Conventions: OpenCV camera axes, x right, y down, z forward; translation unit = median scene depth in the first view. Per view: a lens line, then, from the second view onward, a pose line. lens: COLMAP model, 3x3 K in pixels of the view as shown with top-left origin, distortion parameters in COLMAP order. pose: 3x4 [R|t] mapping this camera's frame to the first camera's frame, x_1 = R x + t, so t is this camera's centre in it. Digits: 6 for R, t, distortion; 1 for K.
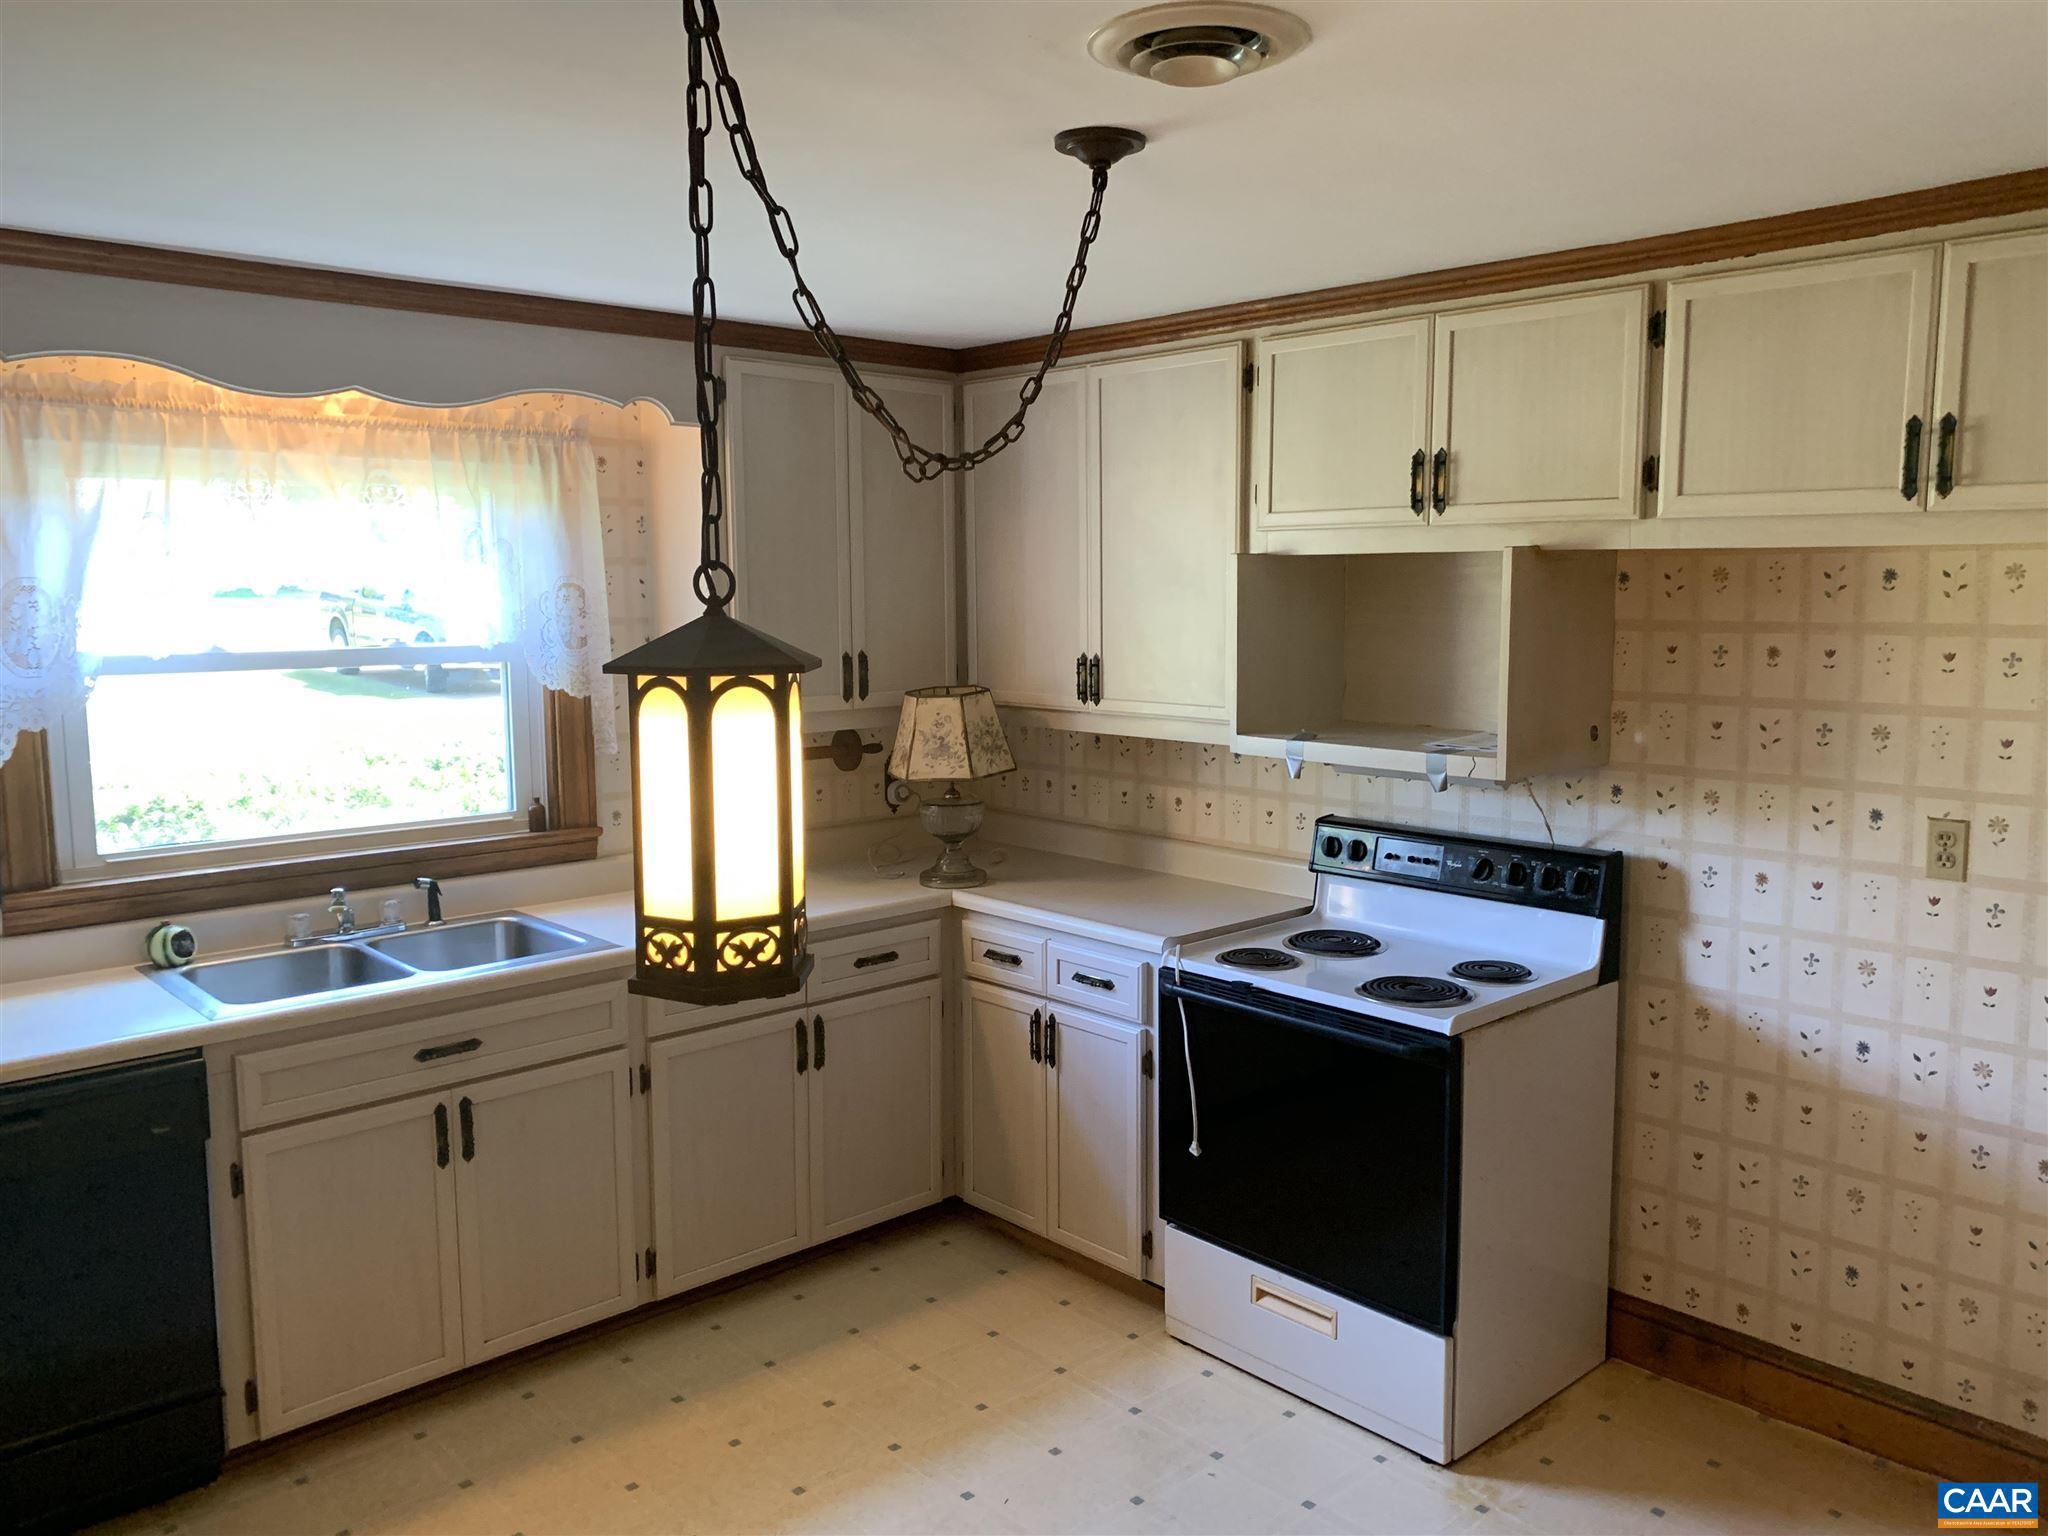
lens RADIAL K [[1570.7, 0, 1024.0], [0, 1570.7, 768.0], [0, 0, 1]] dist [0.002292, -0.037324]
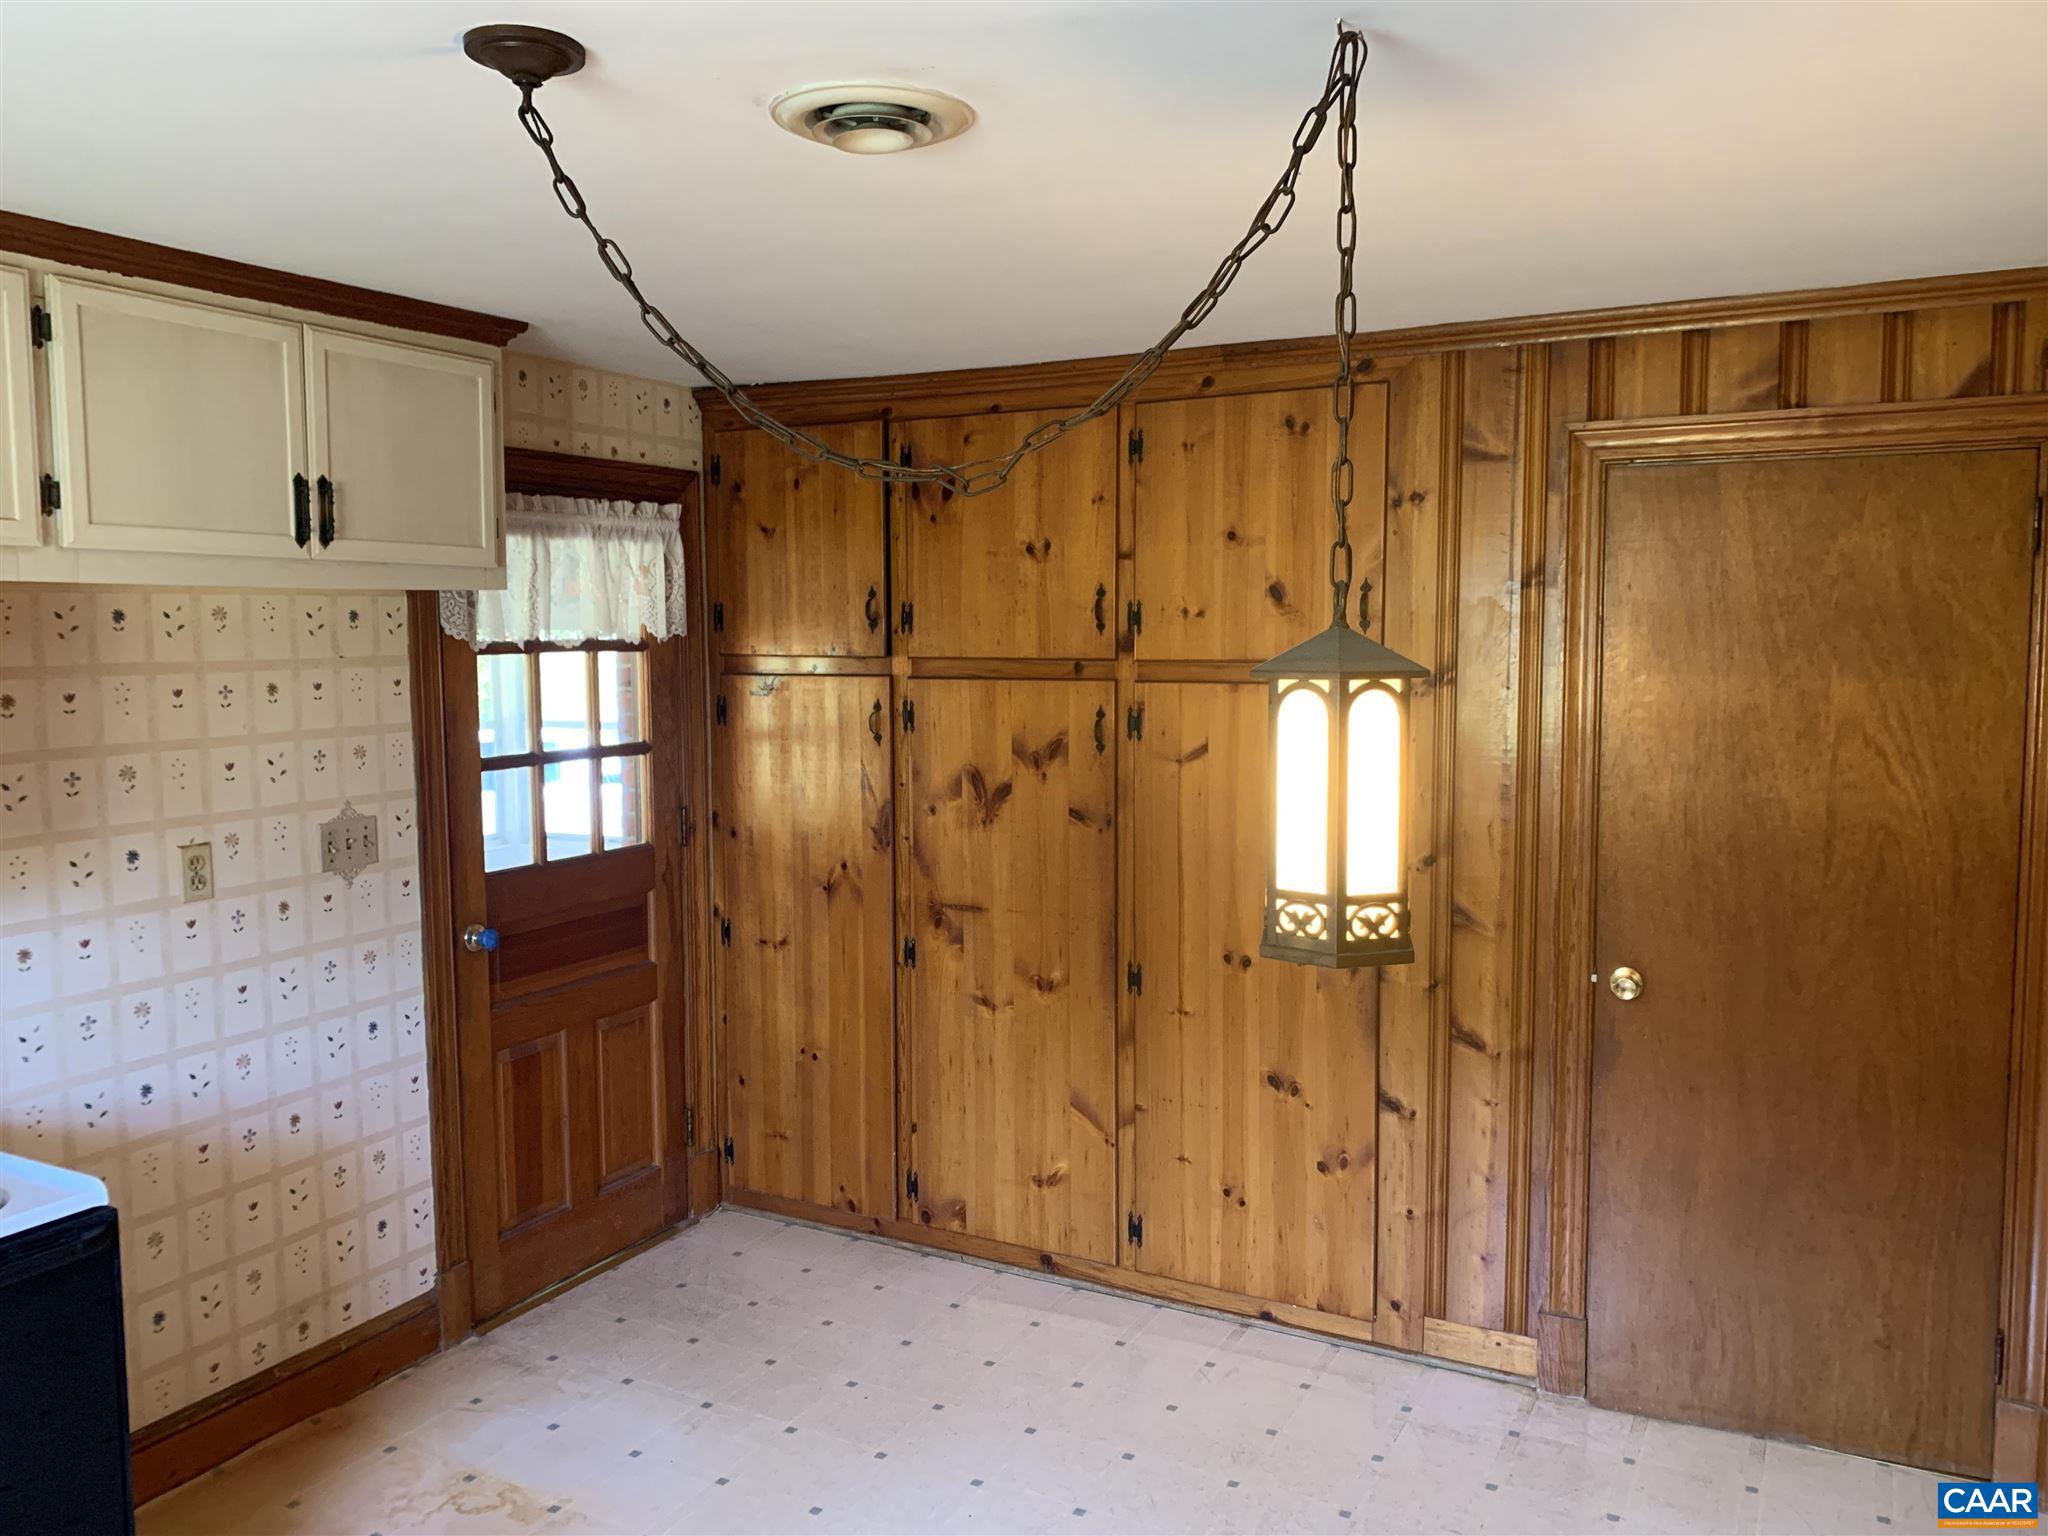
lens RADIAL K [[1570.7, 0, 1024.0], [0, 1570.7, 768.0], [0, 0, 1]] dist [0.002292, -0.037324]
pose [[-0.366800, -0.075972, 0.927193, -0.593979], [0.115426, 0.985242, 0.126392, -0.086953], [-0.923111, 0.153383, -0.352618, 0.833778]]
